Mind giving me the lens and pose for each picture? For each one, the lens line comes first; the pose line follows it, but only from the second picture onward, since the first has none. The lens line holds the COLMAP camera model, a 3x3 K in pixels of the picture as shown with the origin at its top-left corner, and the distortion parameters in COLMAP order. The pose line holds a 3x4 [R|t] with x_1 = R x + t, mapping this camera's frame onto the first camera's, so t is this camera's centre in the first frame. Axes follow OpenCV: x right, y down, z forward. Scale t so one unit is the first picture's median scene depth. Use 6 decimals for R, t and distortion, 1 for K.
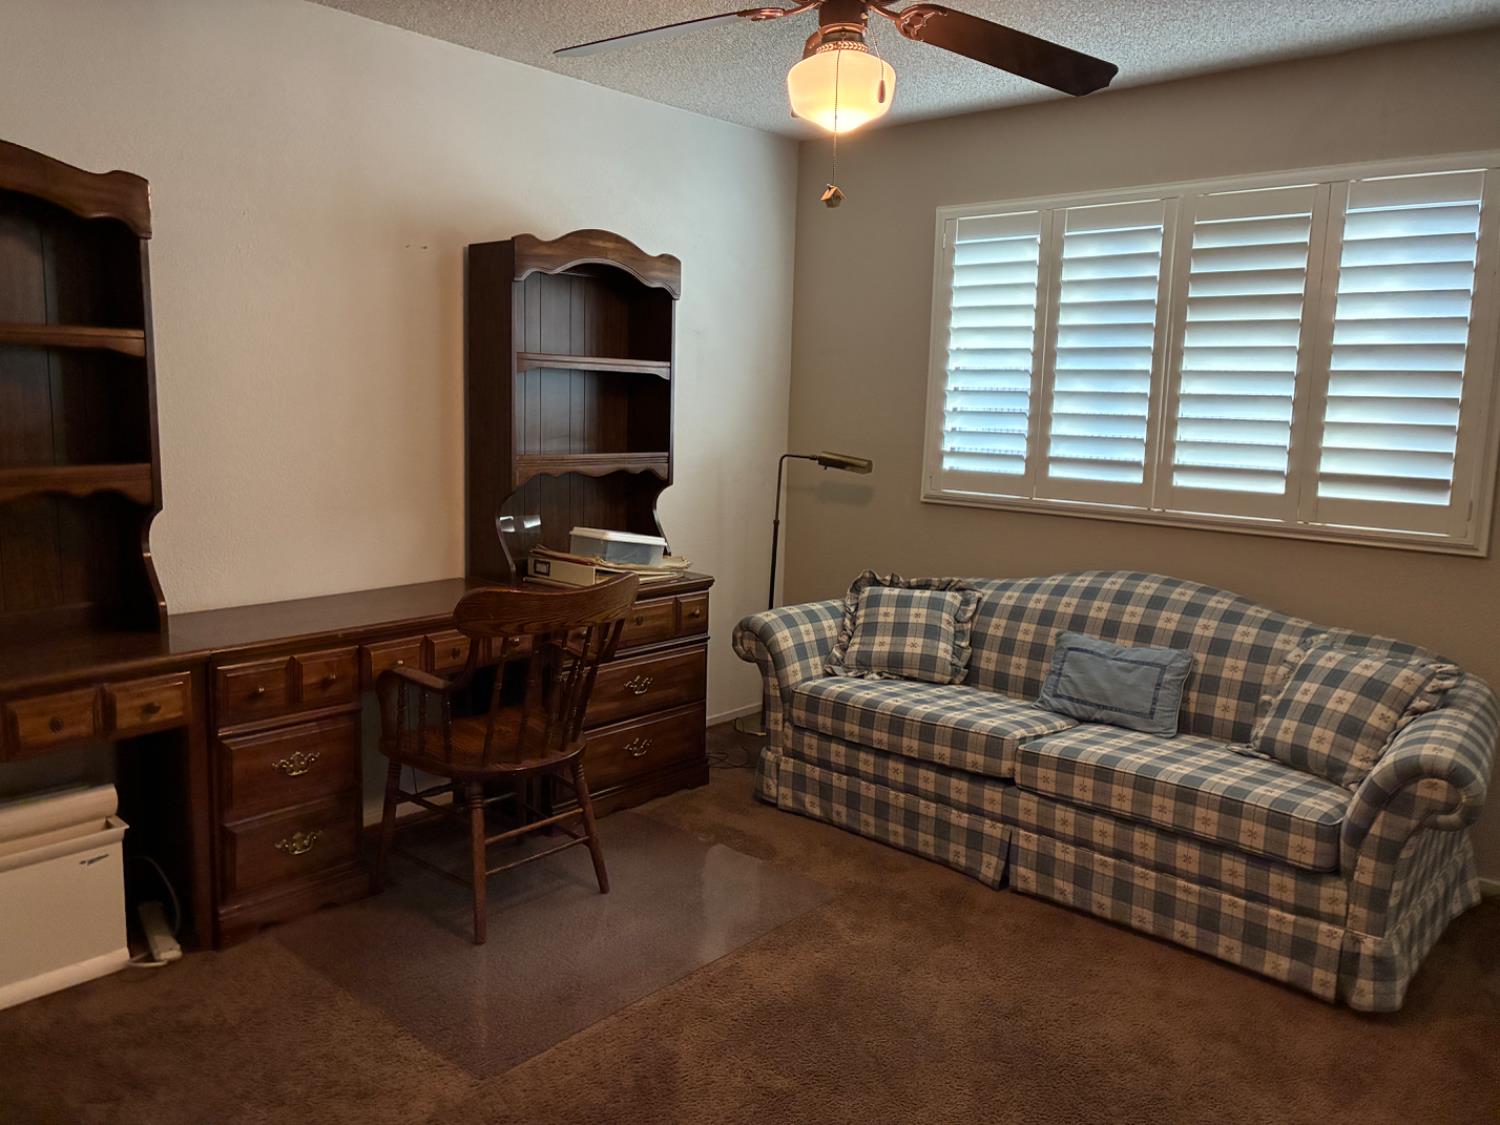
lens RADIAL K [[1133.3, 0, 749.5], [0, 1133.3, 554.1], [0, 0, 1]] dist [0.036415, -0.031412]
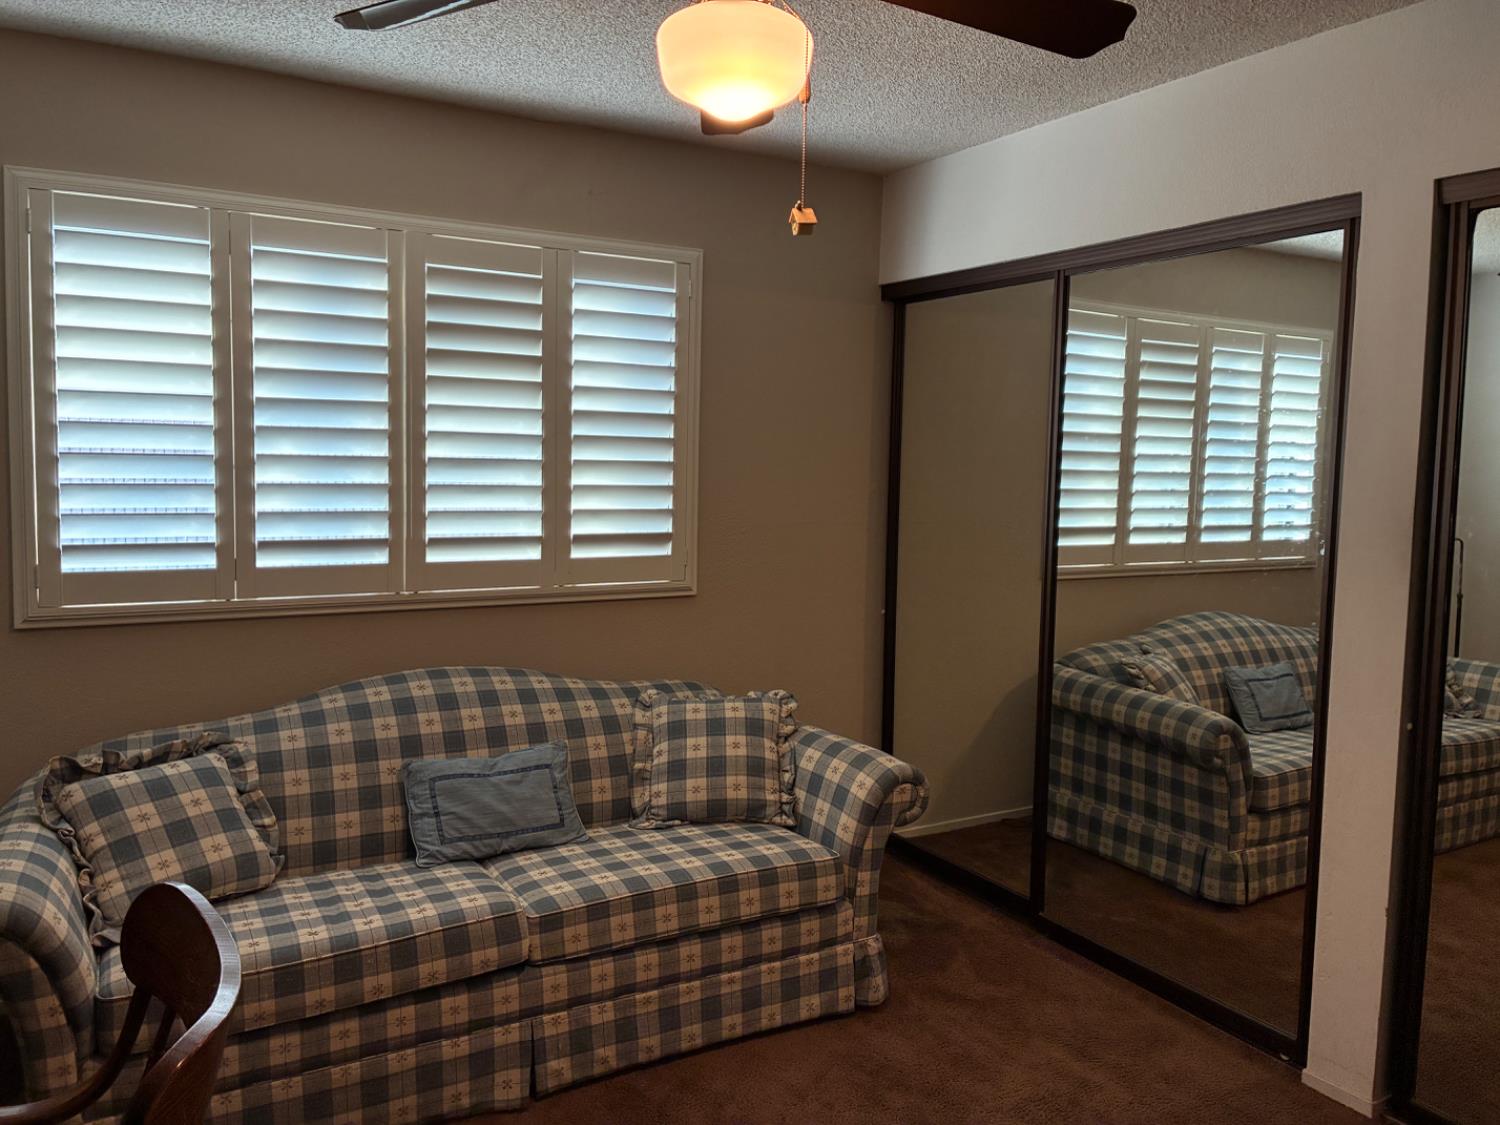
lens RADIAL K [[1133.3, 0, 749.5], [0, 1133.3, 554.1], [0, 0, 1]] dist [0.036415, -0.031412]
pose [[0.315439, -0.107301, 0.942860, -0.415919], [0.121065, 0.990018, 0.072165, -0.112905], [-0.941192, 0.091384, 0.325280, 0.551487]]
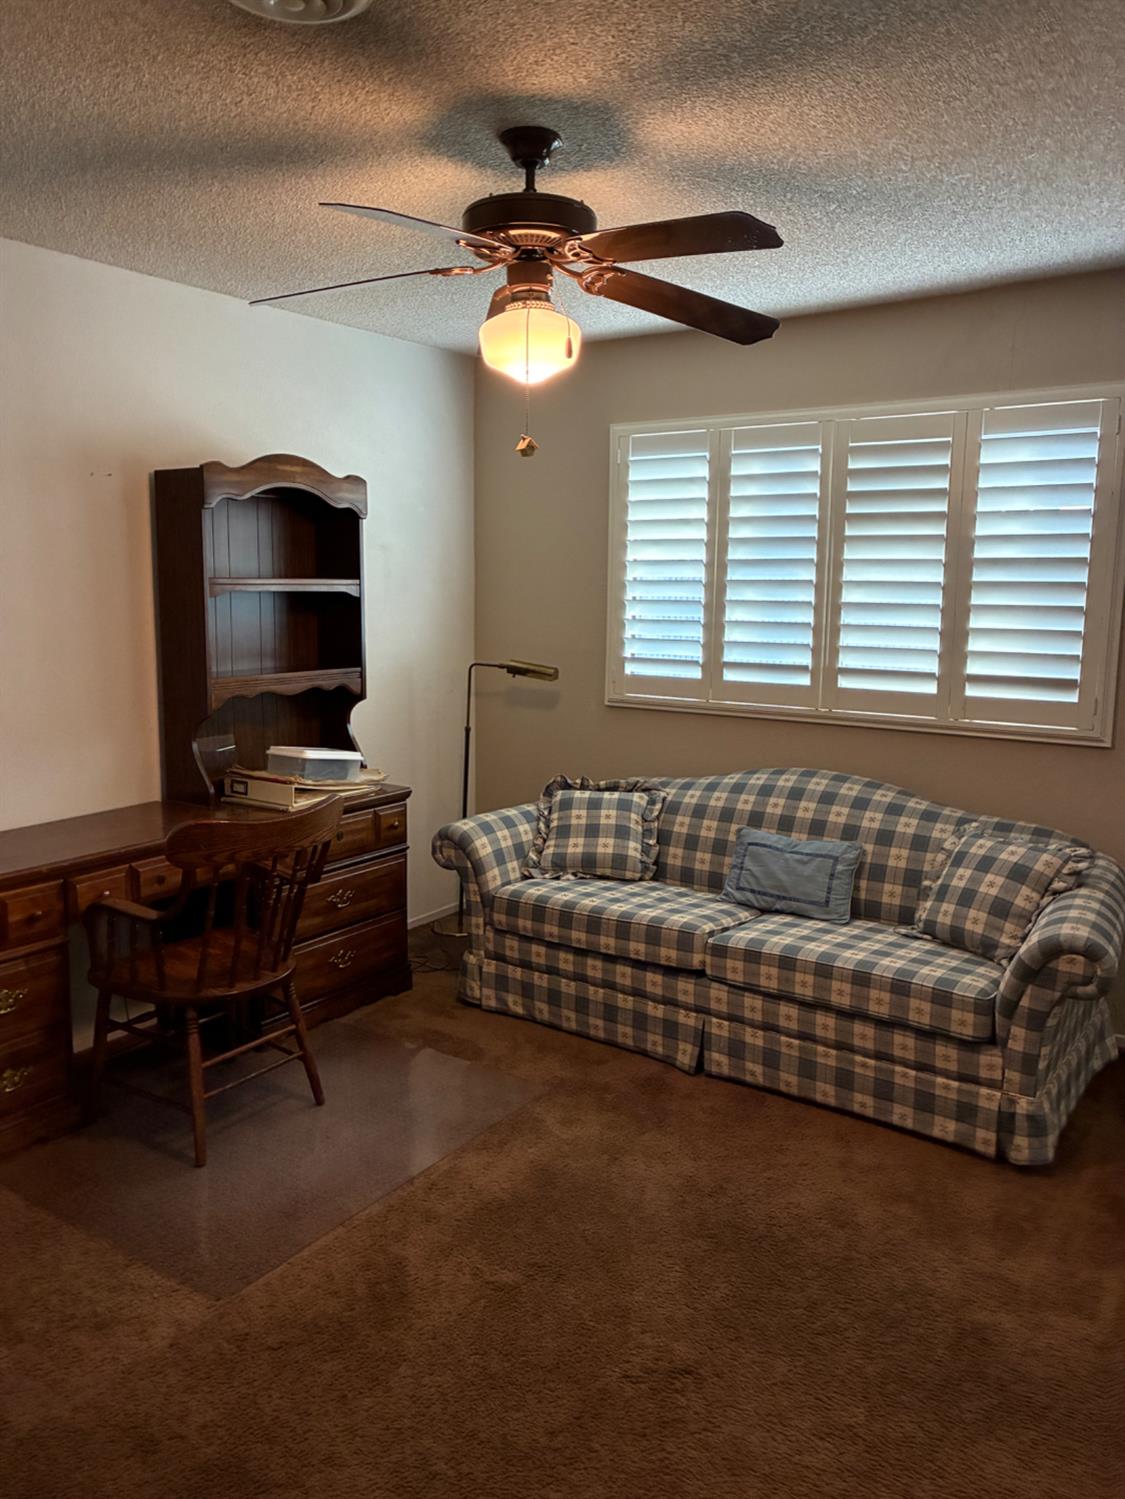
lens RADIAL K [[1132.5, 0, 554.4], [0, 1132.5, 746.2], [0, 0, 1]] dist [0.036415, -0.031412]
pose [[0.992630, -0.036930, 0.115421, -0.023204], [0.035773, 0.999287, 0.012079, -0.030636], [-0.115784, -0.007862, 0.993243, -0.042005]]
